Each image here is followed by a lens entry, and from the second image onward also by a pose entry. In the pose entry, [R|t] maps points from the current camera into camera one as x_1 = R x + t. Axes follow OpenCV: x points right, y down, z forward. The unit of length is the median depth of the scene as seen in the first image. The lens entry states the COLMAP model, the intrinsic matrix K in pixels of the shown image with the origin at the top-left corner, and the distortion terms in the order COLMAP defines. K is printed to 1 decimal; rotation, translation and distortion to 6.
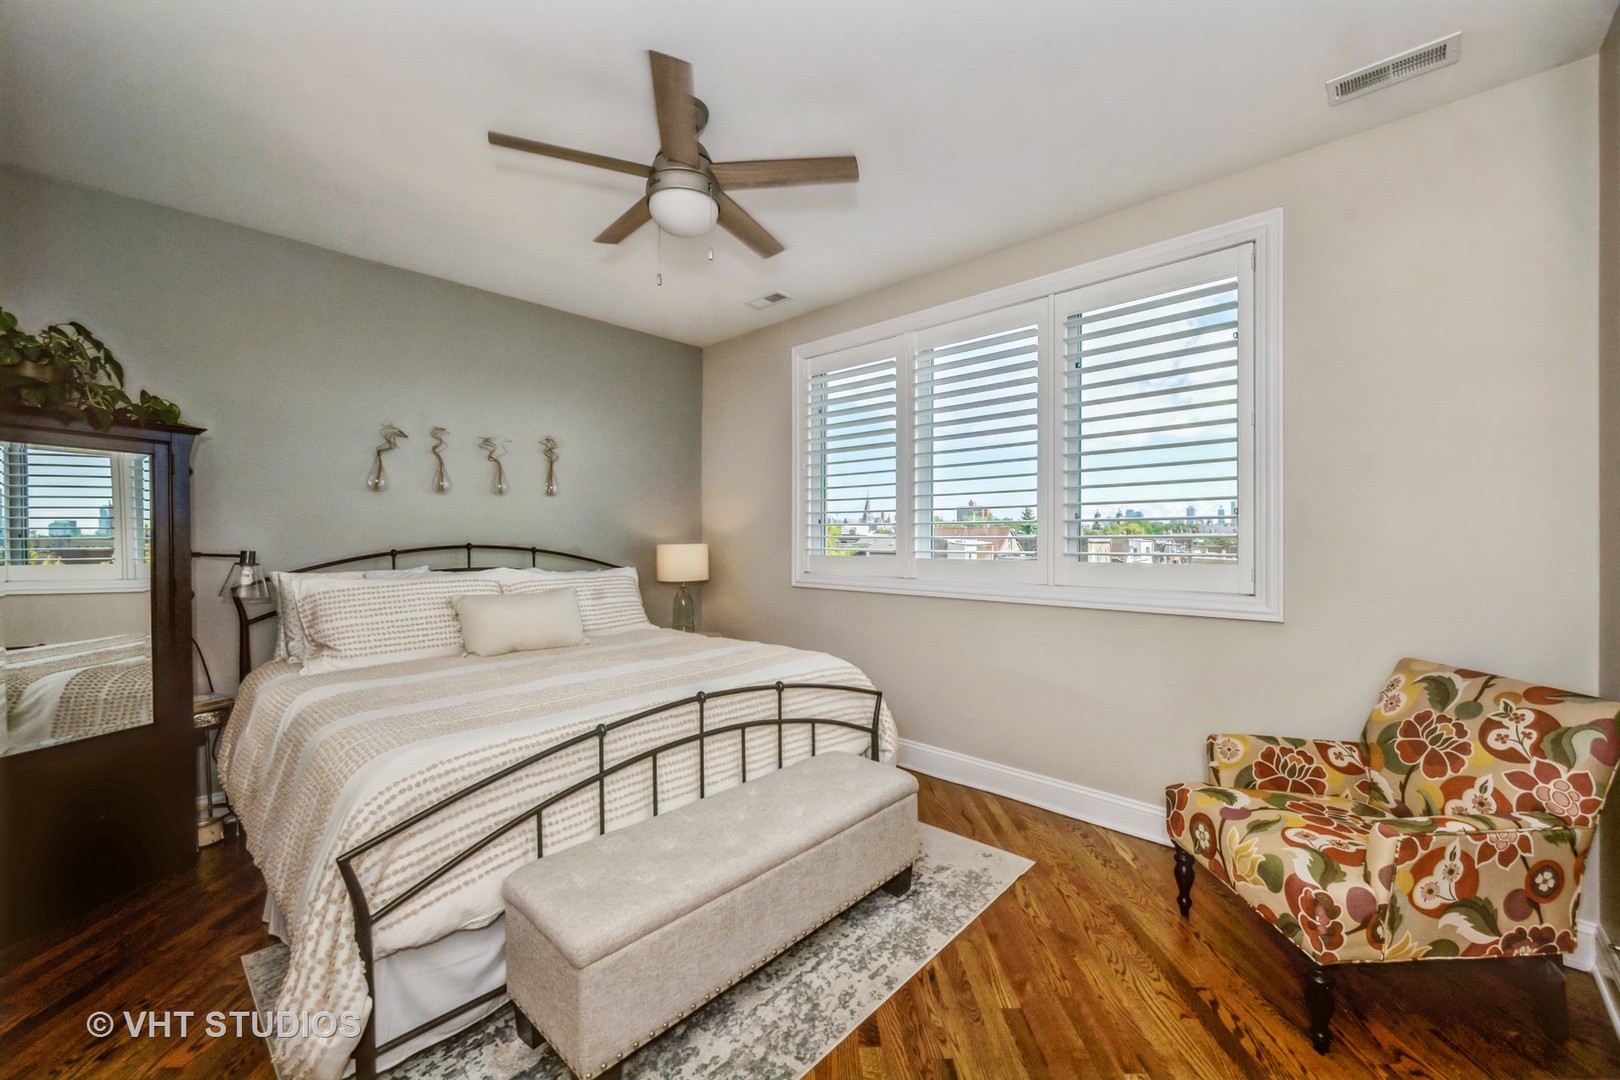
lens RADIAL K [[654.6, 0, 809.7], [0, 654.6, 536.5], [0, 0, 1]] dist [0.001959, 0.000987]
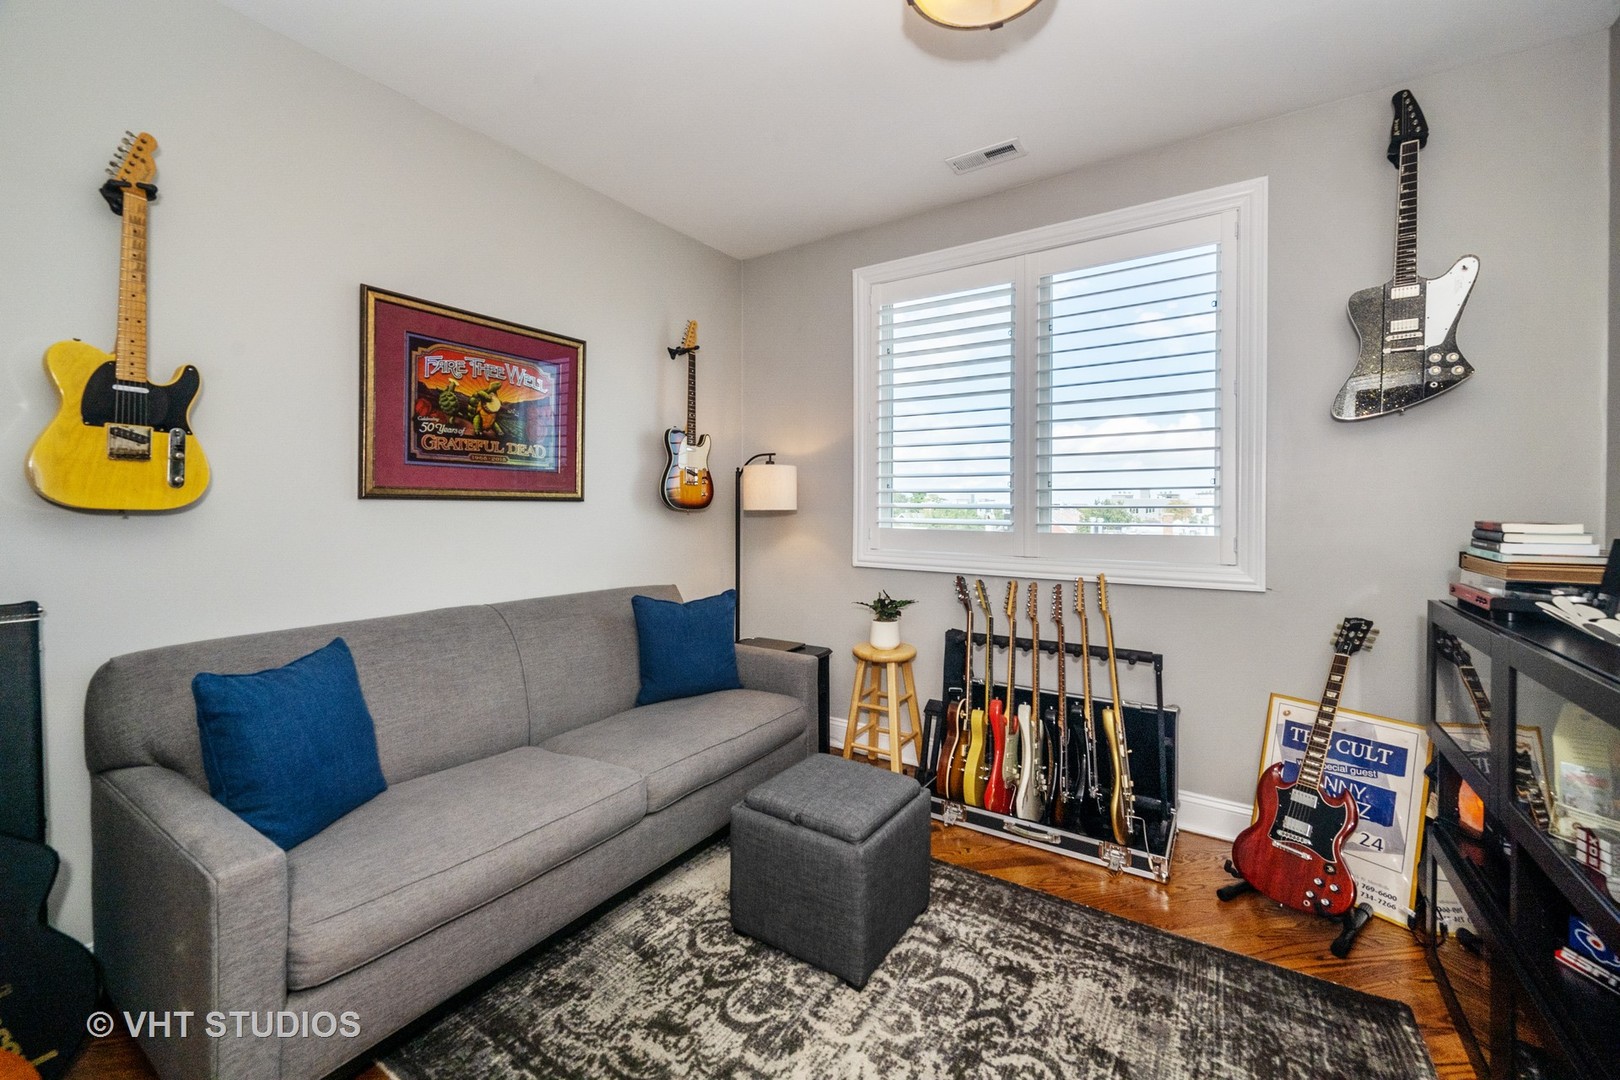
lens RADIAL K [[654.6, 0, 811.2], [0, 654.6, 514.5], [0, 0, 1]] dist [0.001959, 0.000987]
pose [[0.985972, 0.001798, 0.166903, -0.206489], [-0.004342, 0.999880, 0.014884, 0.000100], [-0.166856, -0.015400, 0.985861, 0.209108]]
